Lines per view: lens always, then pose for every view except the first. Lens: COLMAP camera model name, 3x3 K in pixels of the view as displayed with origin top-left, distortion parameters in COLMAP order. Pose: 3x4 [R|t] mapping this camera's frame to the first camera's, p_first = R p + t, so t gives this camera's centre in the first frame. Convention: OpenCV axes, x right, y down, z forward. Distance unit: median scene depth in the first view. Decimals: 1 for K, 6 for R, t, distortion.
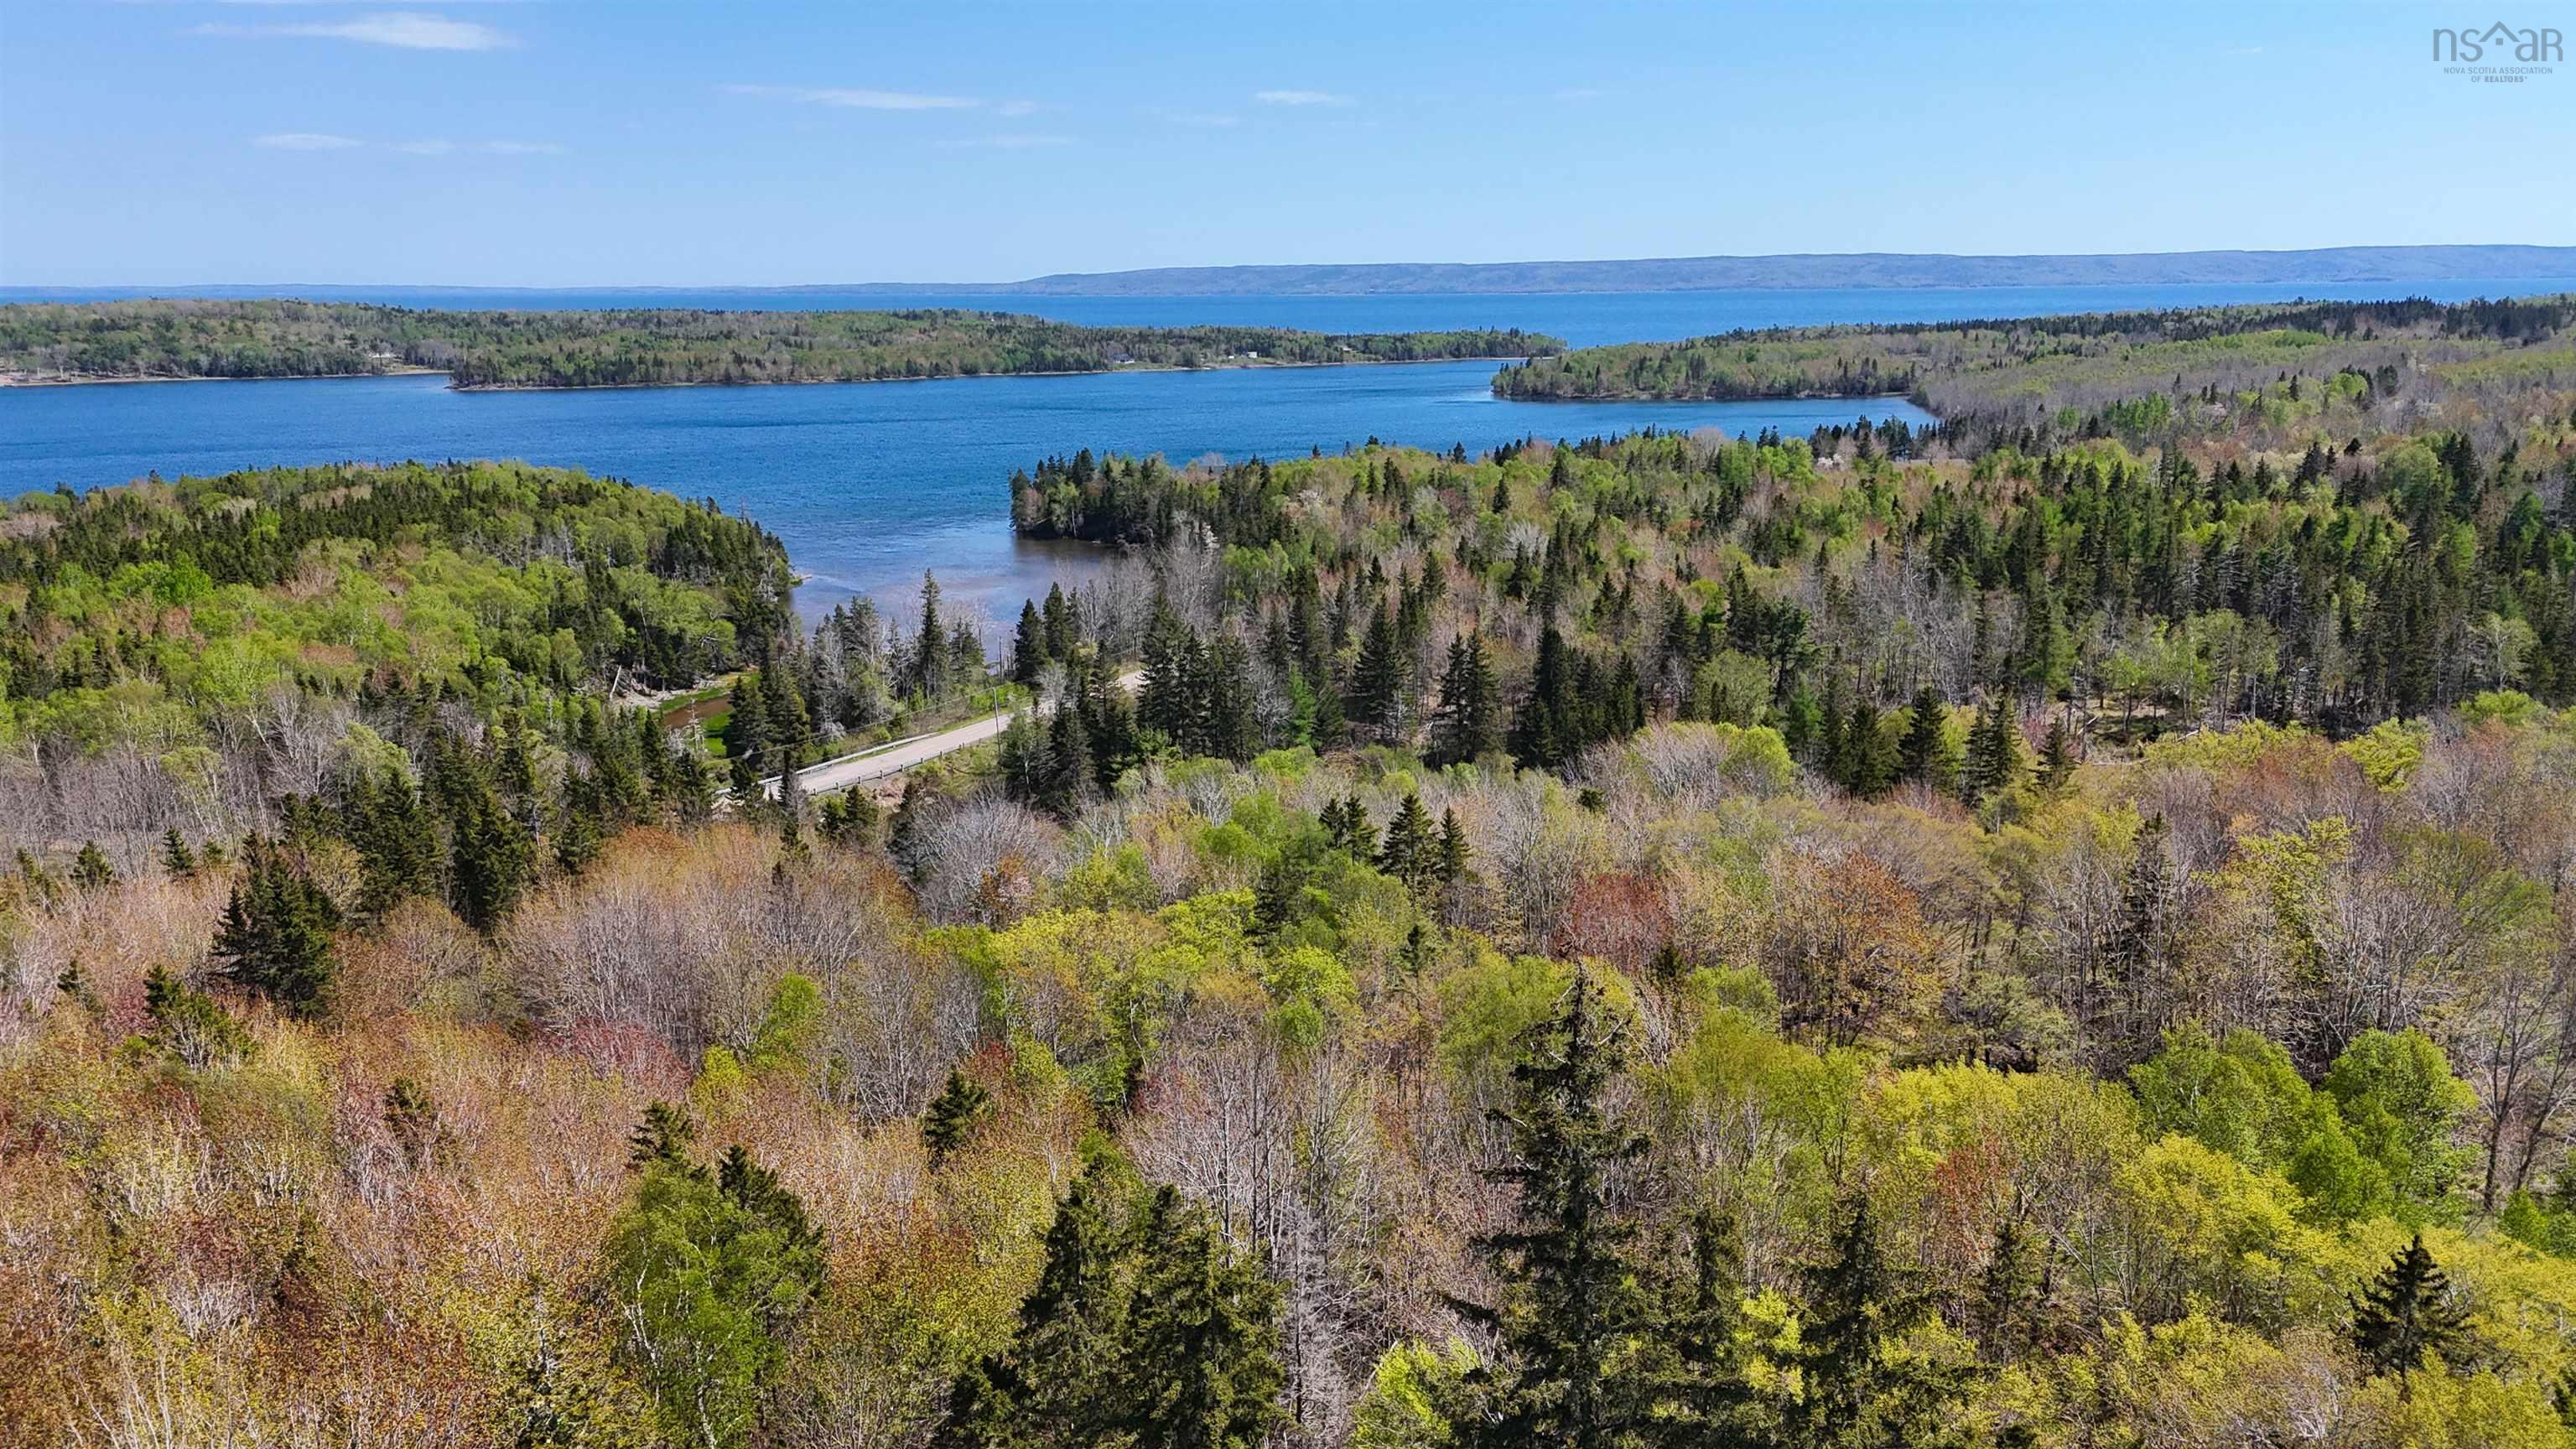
lens RADIAL K [[1877.2, 0, 1294.9], [0, 1877.2, 738.5], [0, 0, 1]] dist [0.062349, -0.051121]
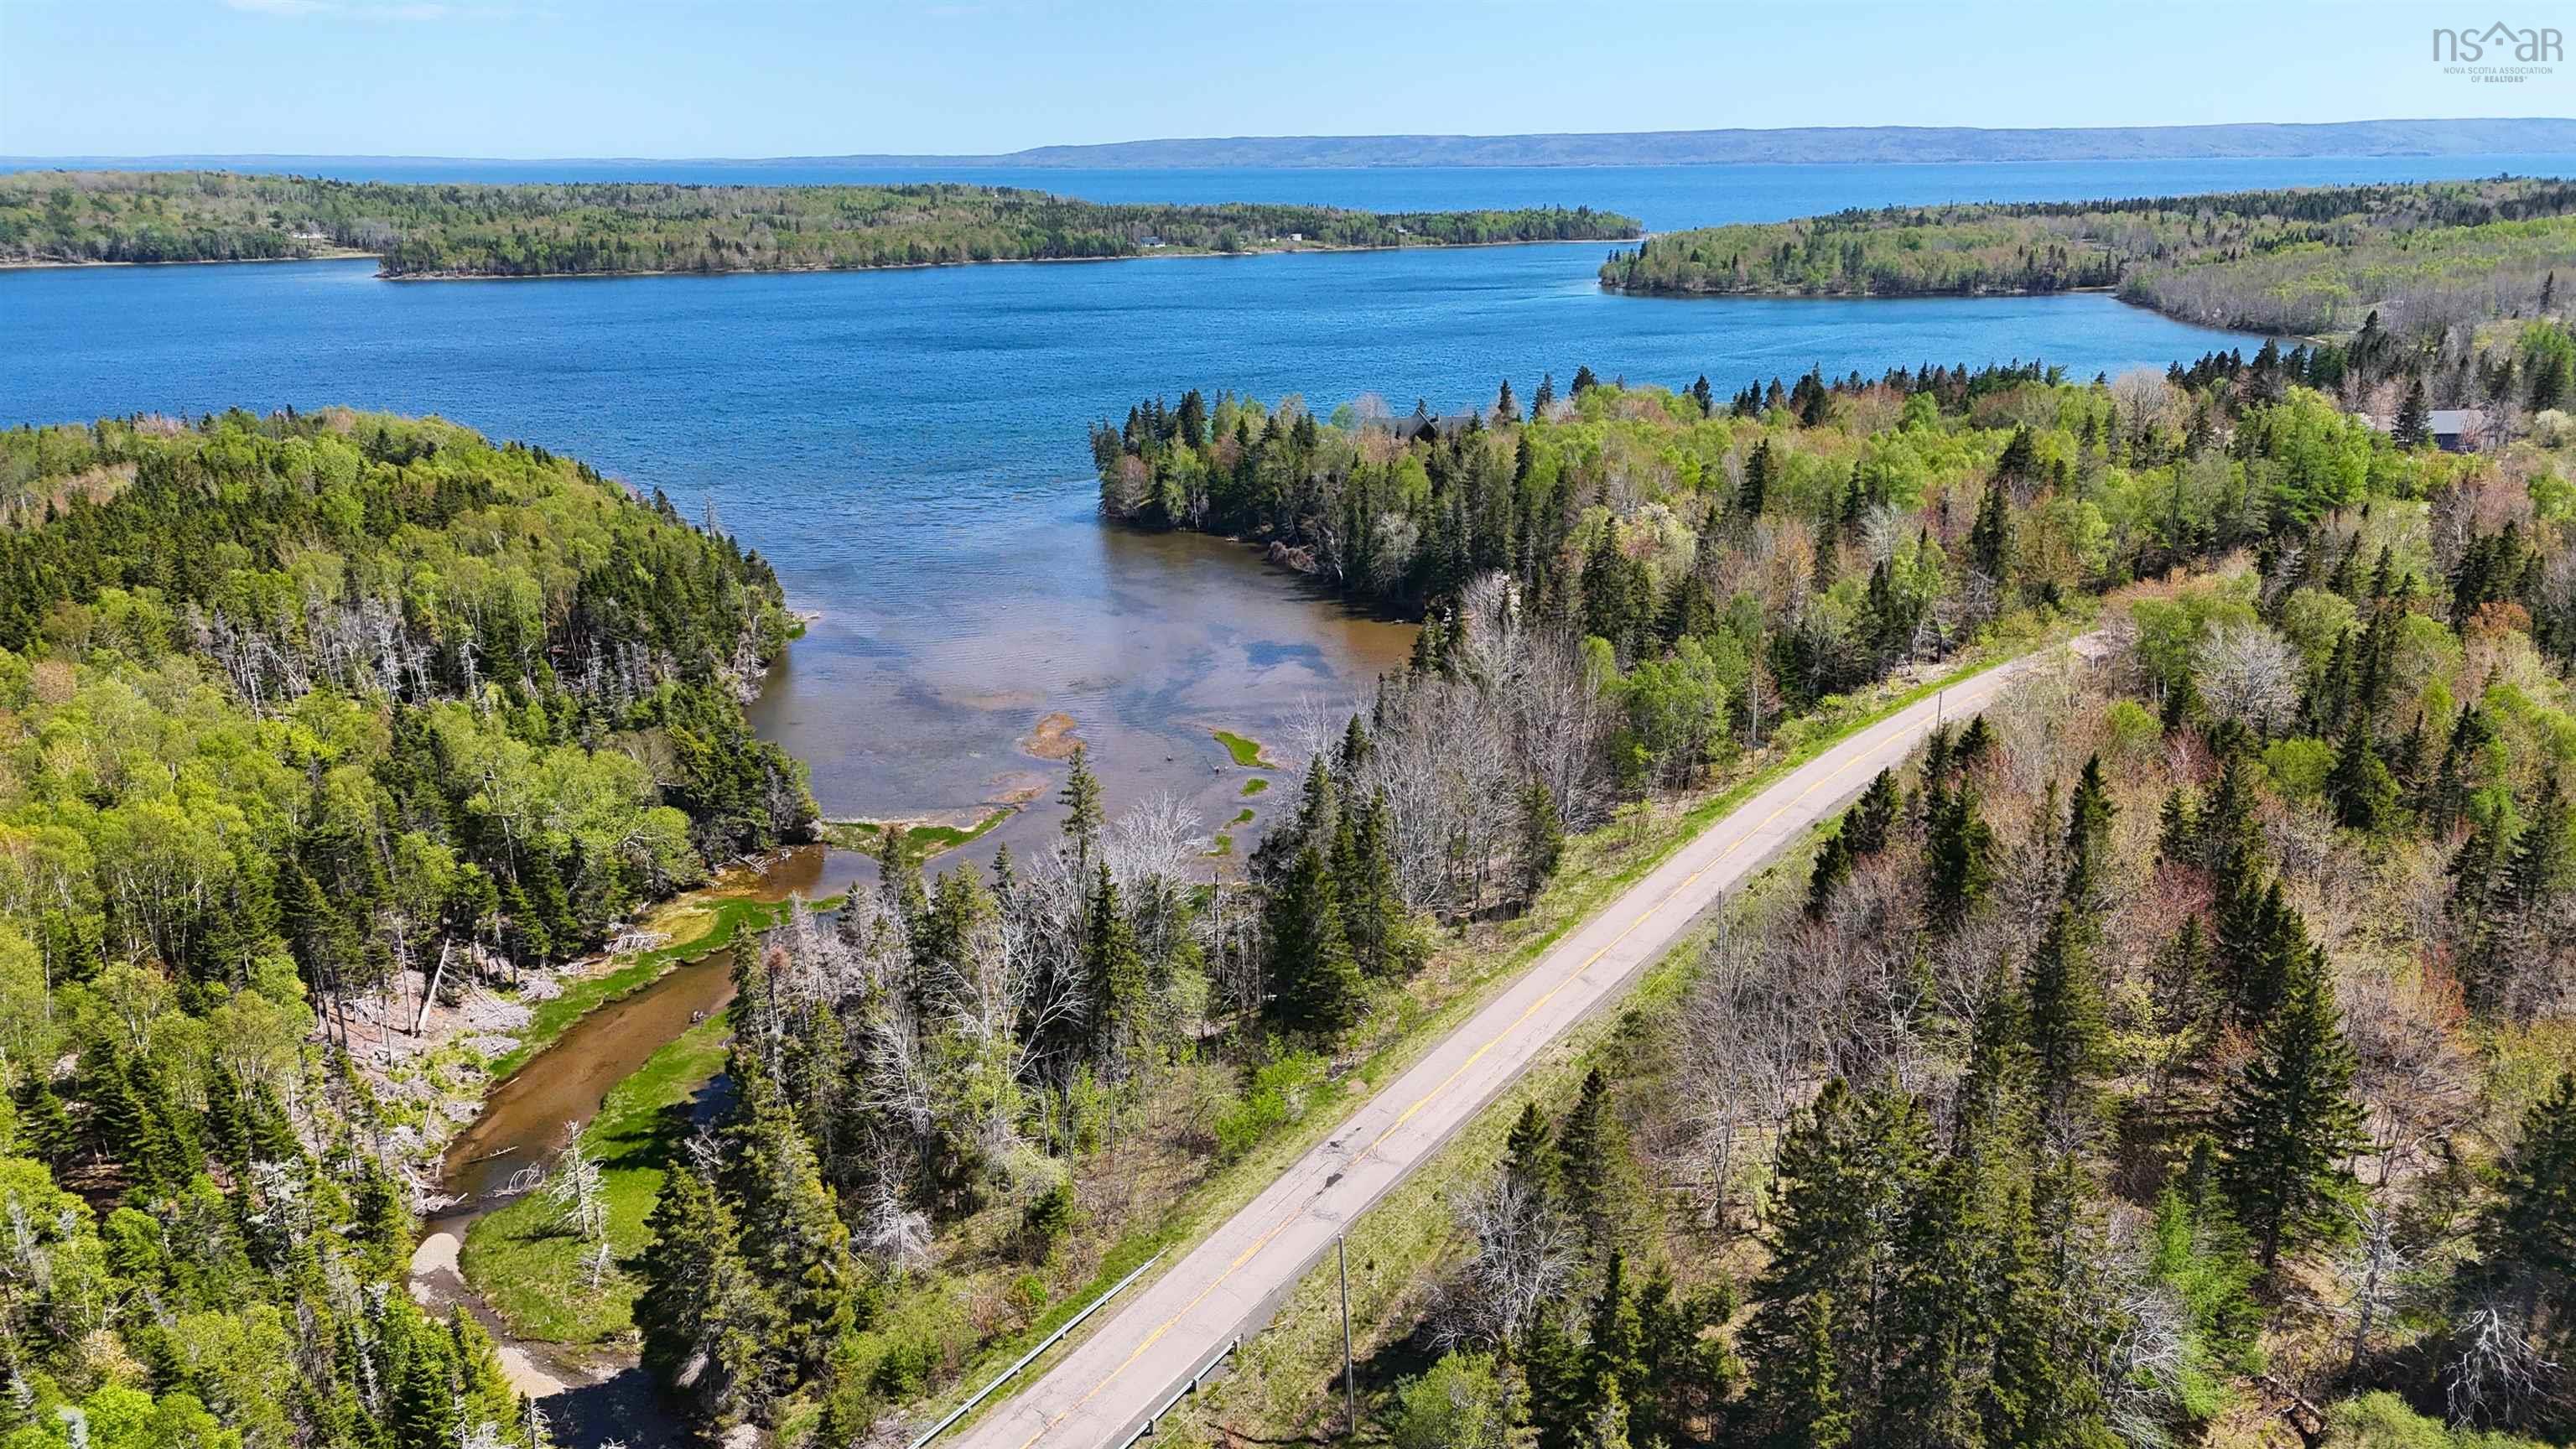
lens RADIAL K [[1881.9, 0, 1297.0], [0, 1881.9, 715.6], [0, 0, 1]] dist [0.067098, -0.059593]
pose [[0.999987, 0.000374, 0.005136, -0.032547], [-0.000633, 0.998728, 0.050415, -0.028651], [-0.005111, -0.050417, 0.998715, 0.119351]]
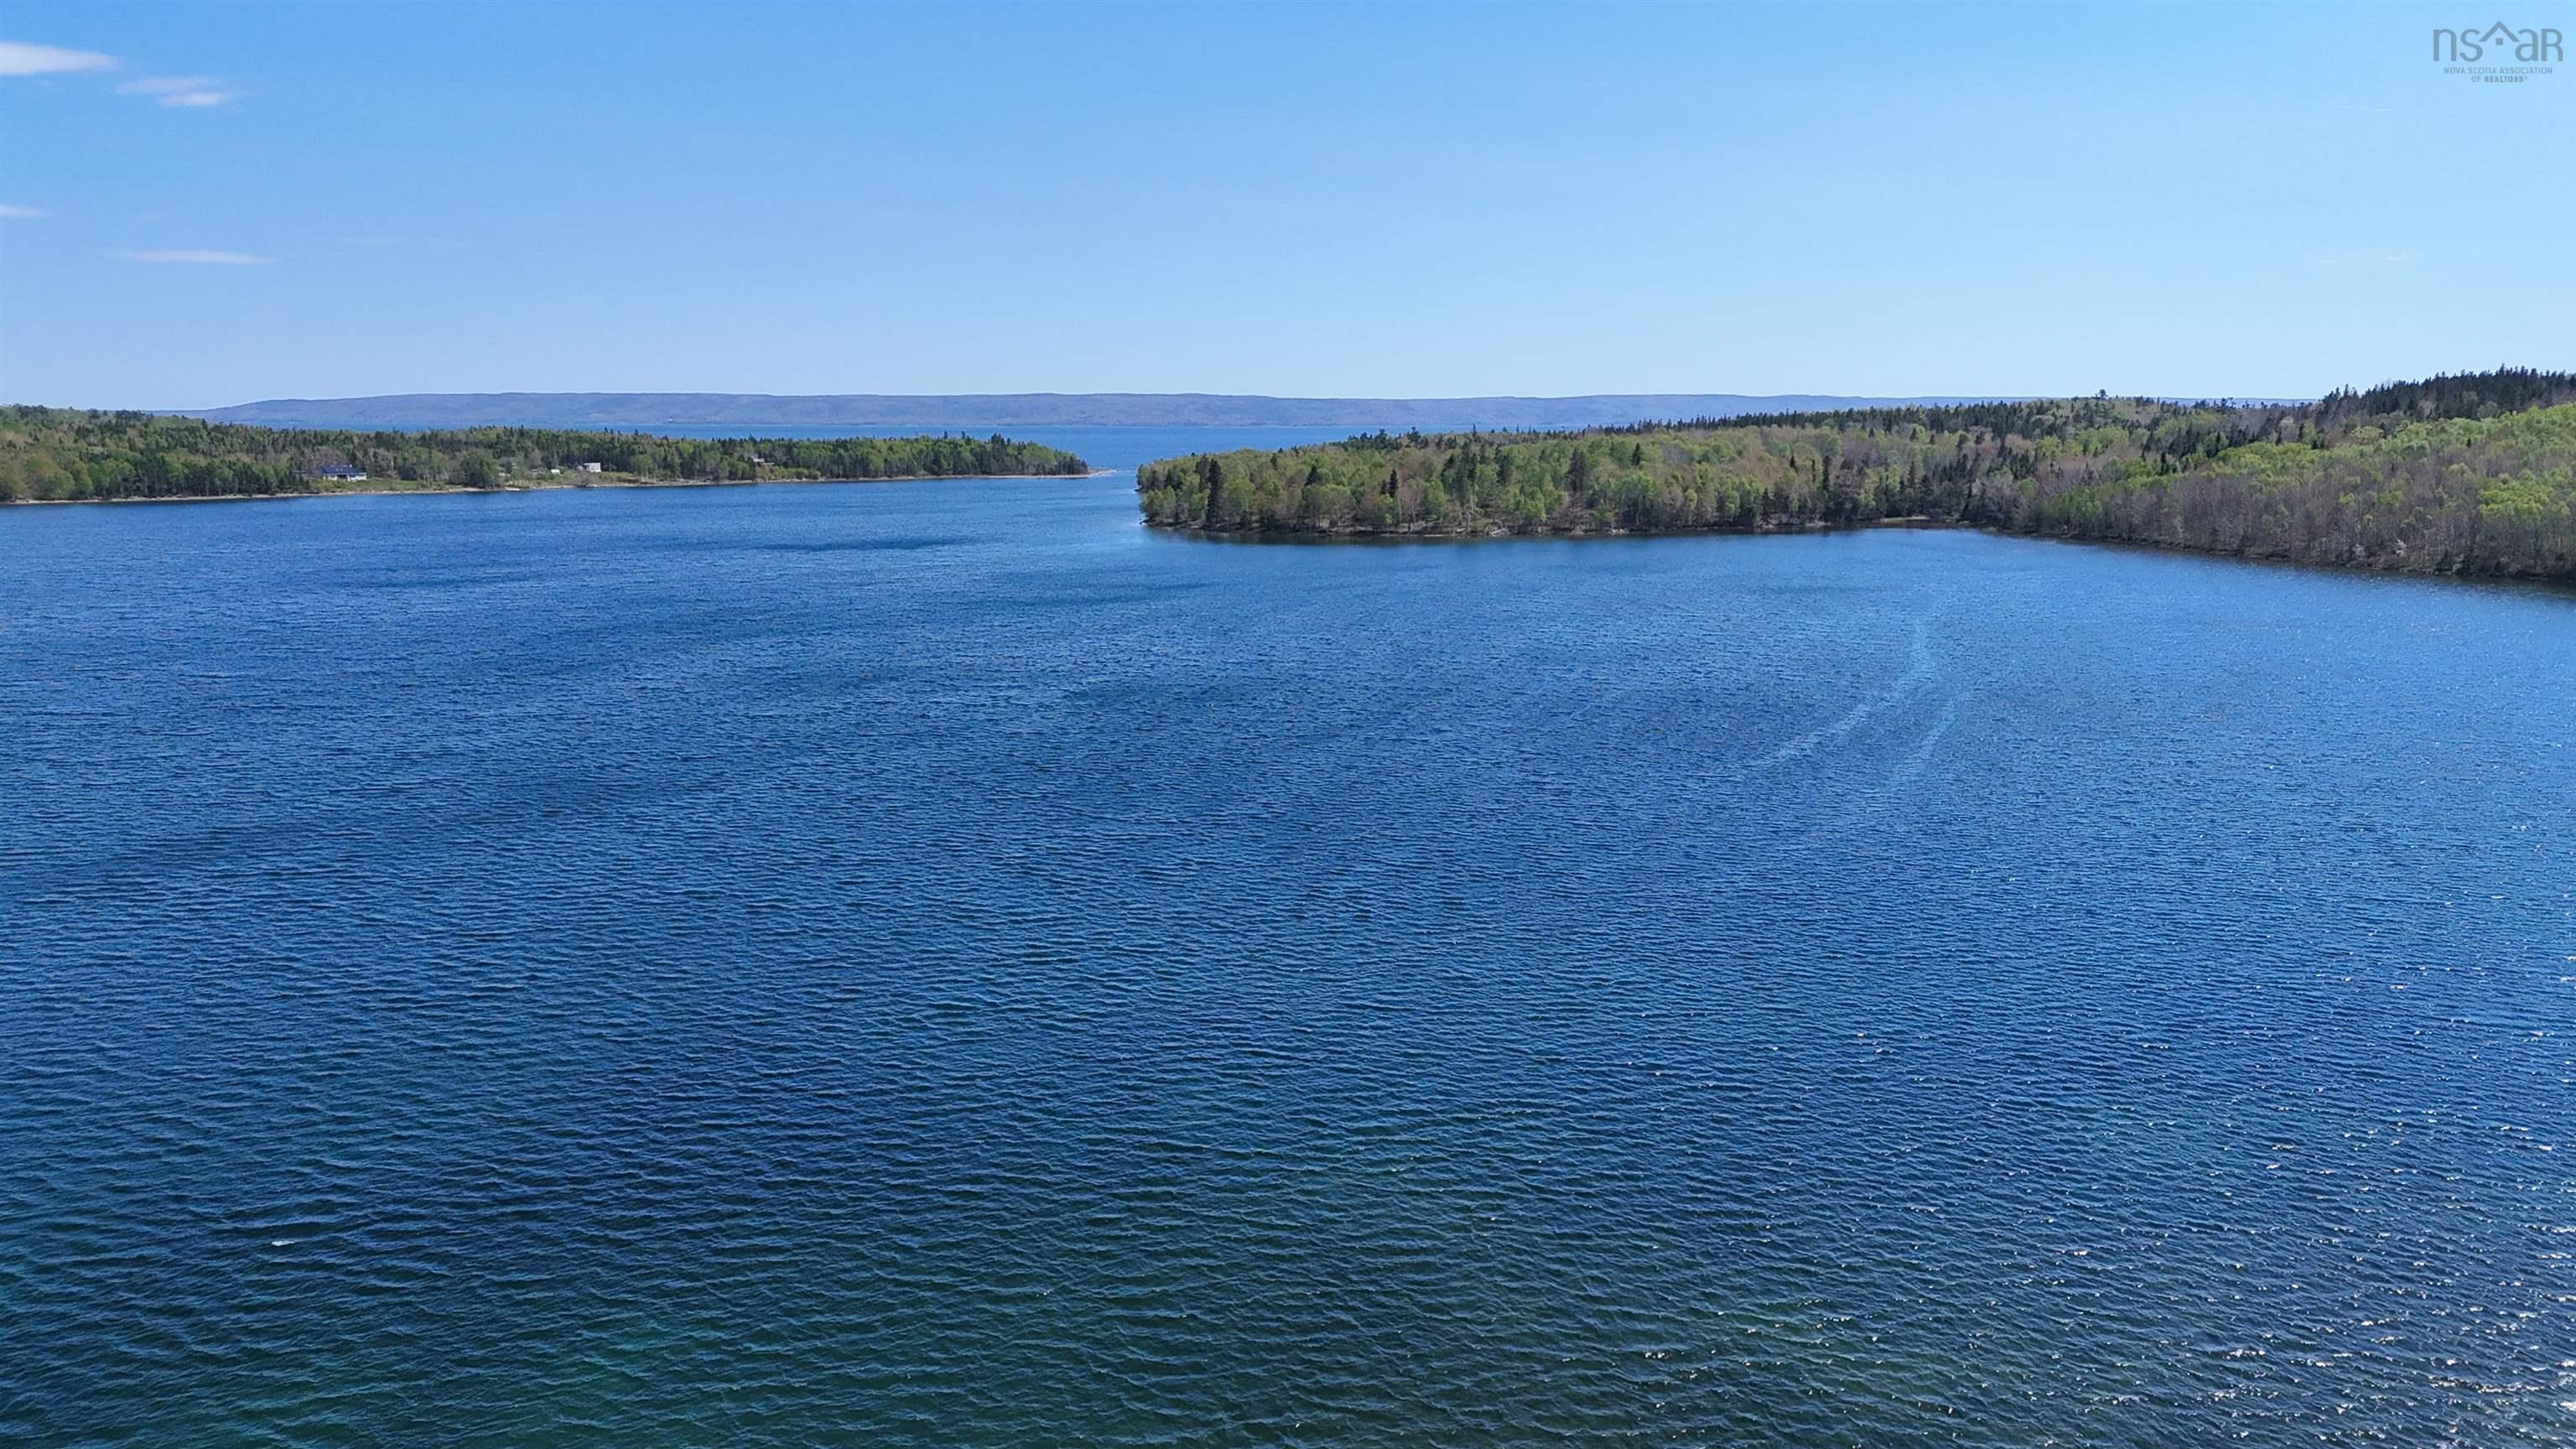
lens RADIAL K [[1881.4, 0, 1295.4], [0, 1881.4, 722.5], [0, 0, 1]] dist [0.086095, -0.089548]
pose [[0.935875, -0.049909, 0.348778, -0.034589], [0.077666, 0.994789, -0.066050, -0.082623], [-0.343664, 0.088903, 0.934875, 0.452702]]
